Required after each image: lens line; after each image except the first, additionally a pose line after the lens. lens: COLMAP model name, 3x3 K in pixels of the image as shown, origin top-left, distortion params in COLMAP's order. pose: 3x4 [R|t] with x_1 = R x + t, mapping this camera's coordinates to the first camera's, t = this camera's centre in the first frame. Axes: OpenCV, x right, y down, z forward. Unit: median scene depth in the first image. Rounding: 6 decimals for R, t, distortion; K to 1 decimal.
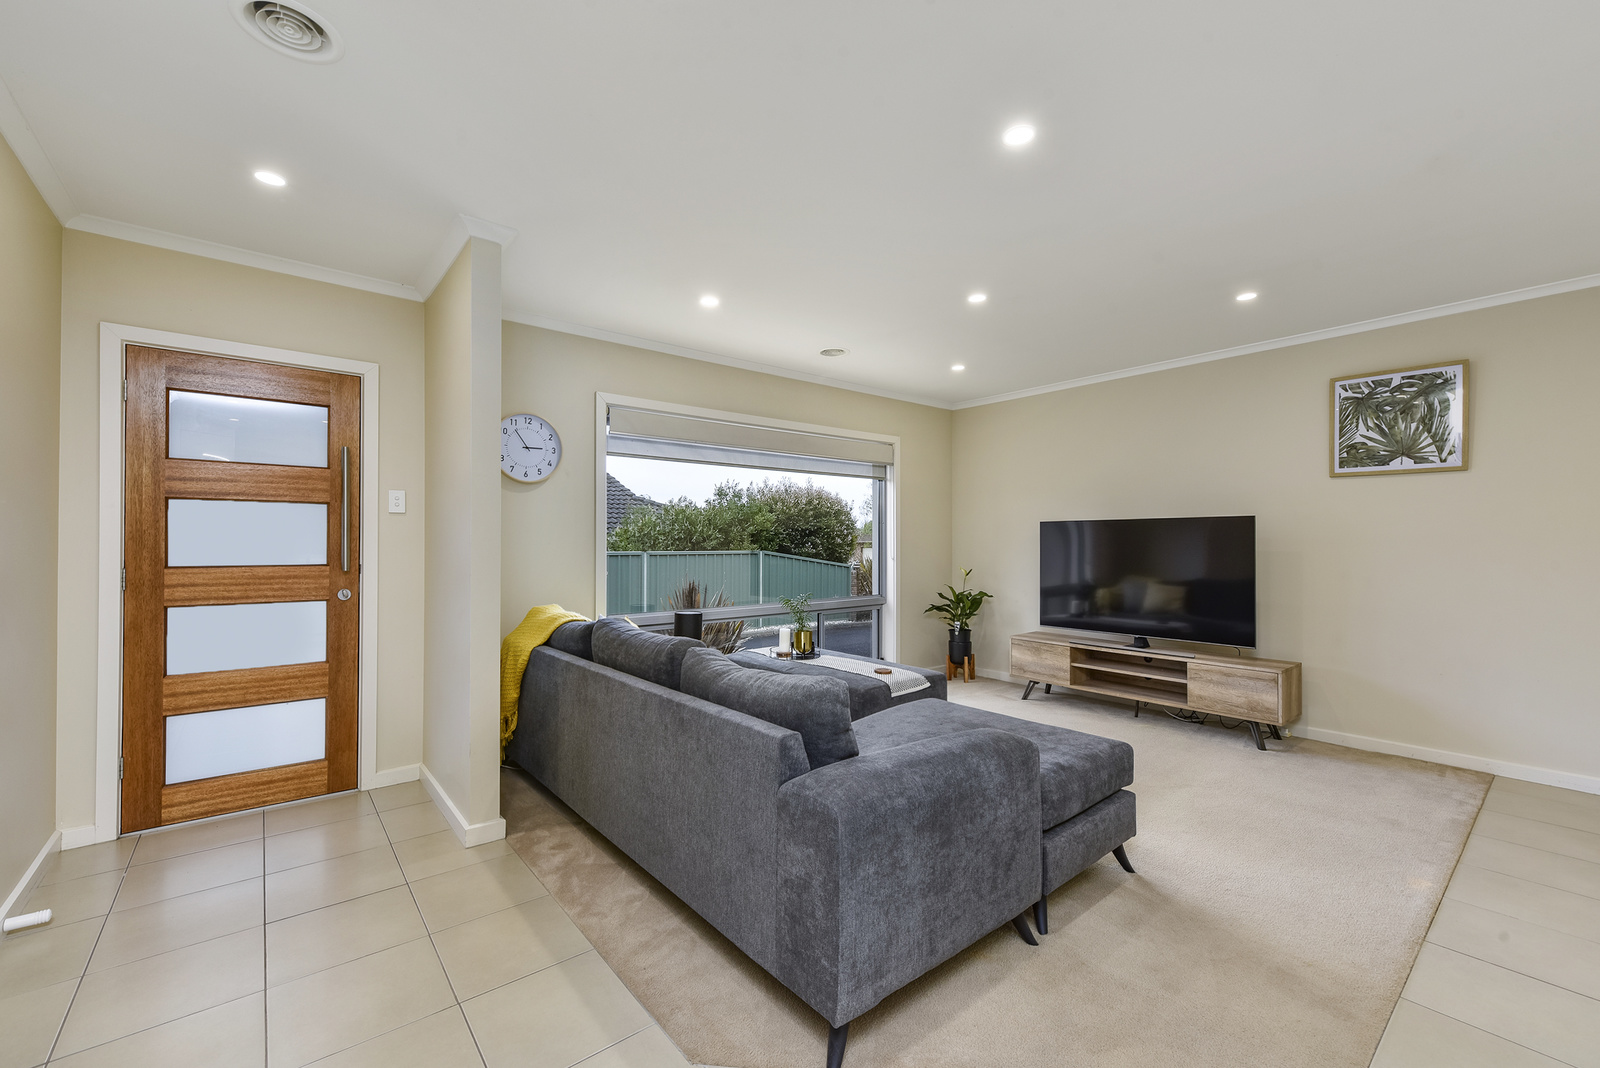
lens RADIAL K [[653.7, 0, 804.3], [0, 653.7, 532.5], [0, 0, 1]] dist [-0.016228, -0.000704]
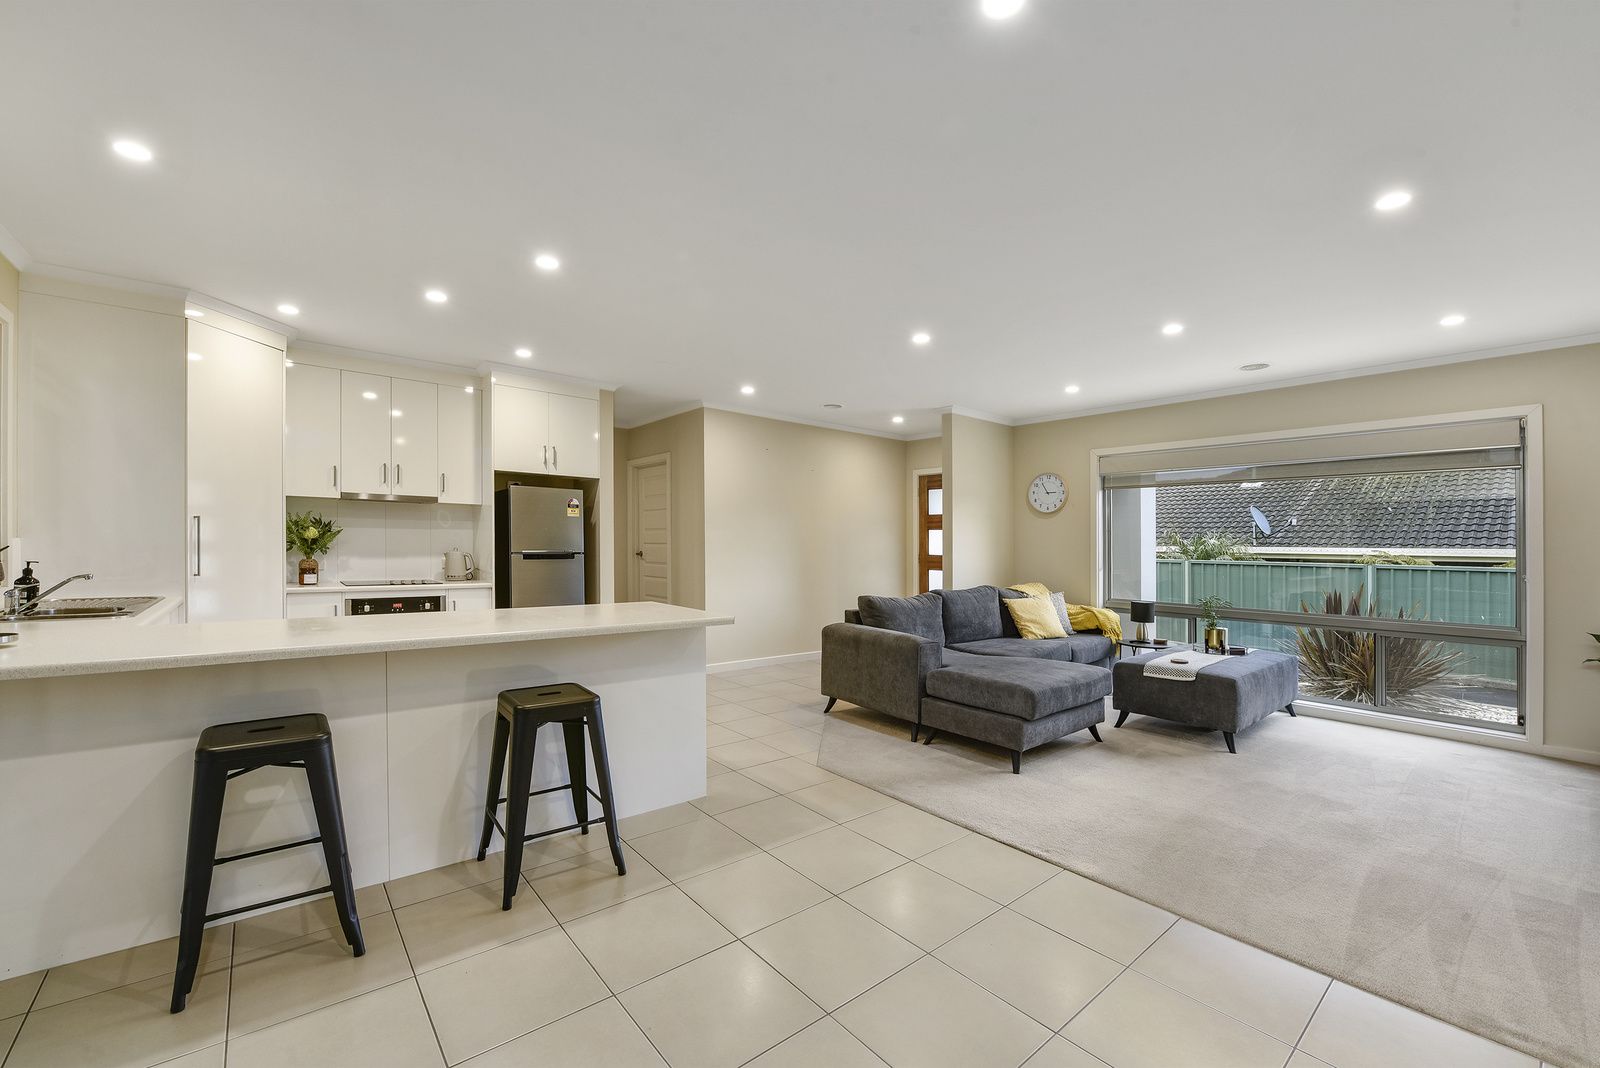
lens RADIAL K [[653.7, 0, 796.6], [0, 653.7, 537.1], [0, 0, 1]] dist [-0.016228, -0.000704]
pose [[-0.015996, -0.015432, -0.999753, 1.280172], [-0.012684, 0.999804, -0.015230, 0.019699], [0.999792, 0.012437, -0.016189, 0.366270]]
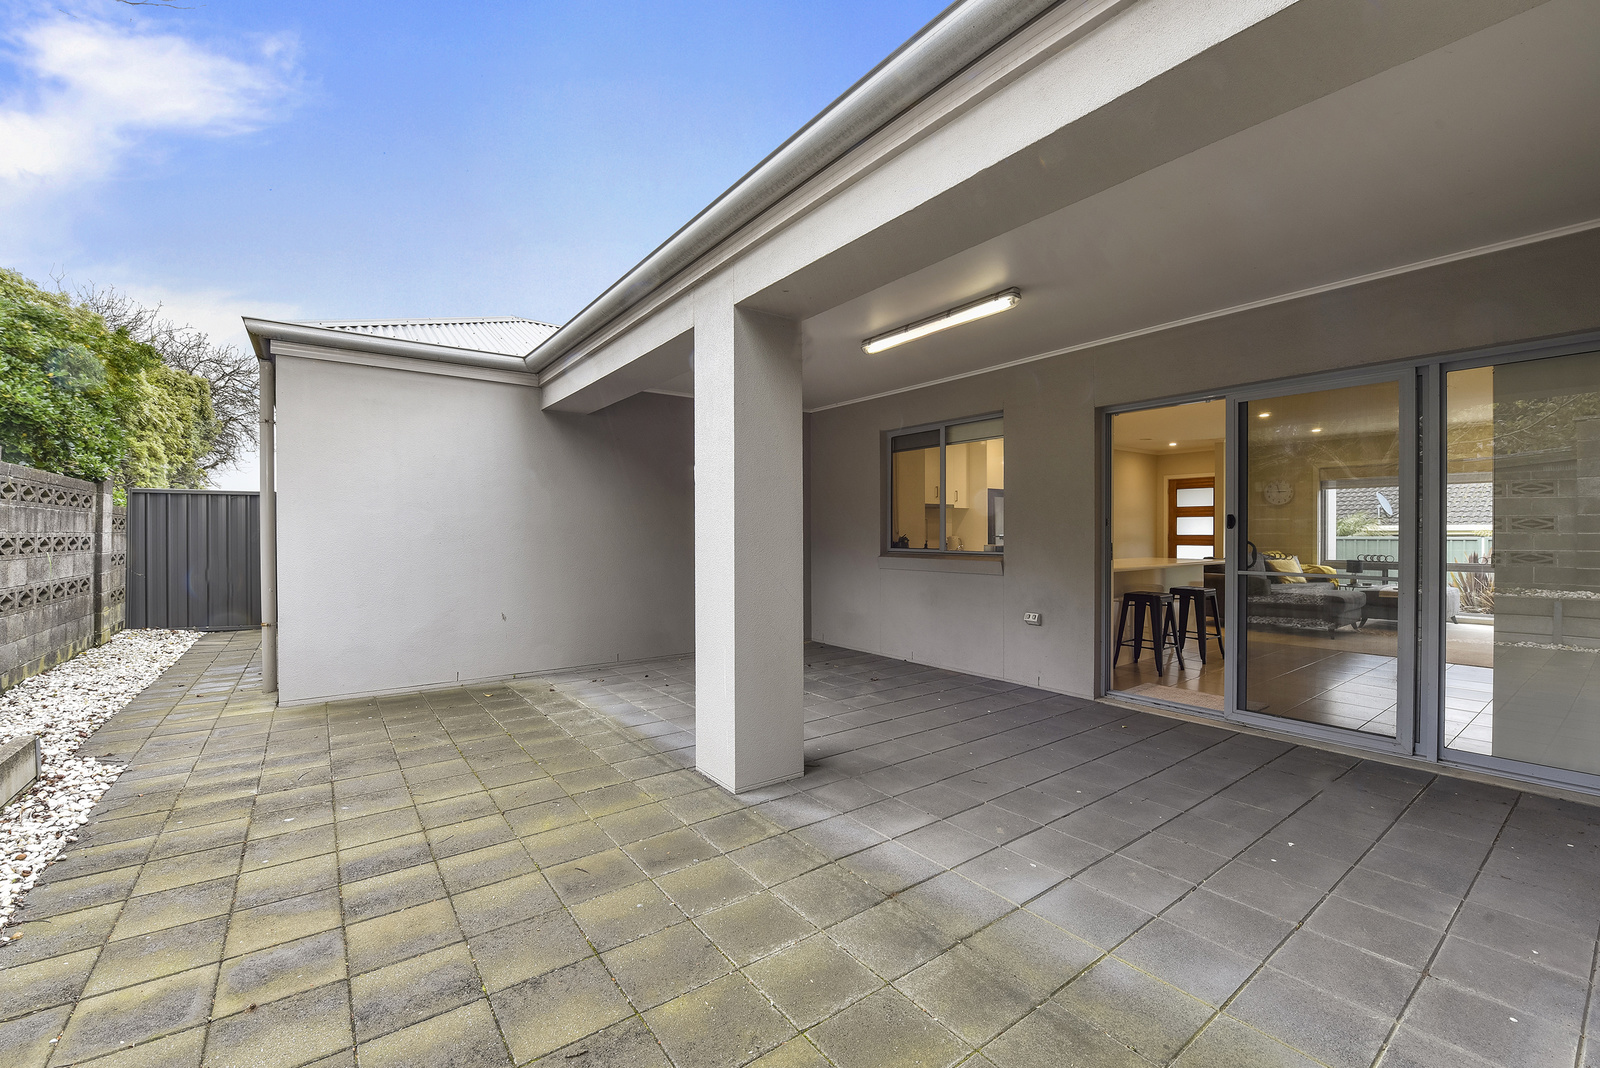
lens RADIAL K [[653.7, 0, 807.6], [0, 653.7, 534.6], [0, 0, 1]] dist [-0.016228, -0.000704]
pose [[-0.060322, 0.001709, -0.998177, 2.271185], [0.002670, 0.999995, 0.001550, 0.031234], [0.998175, -0.002571, -0.060327, -0.731639]]
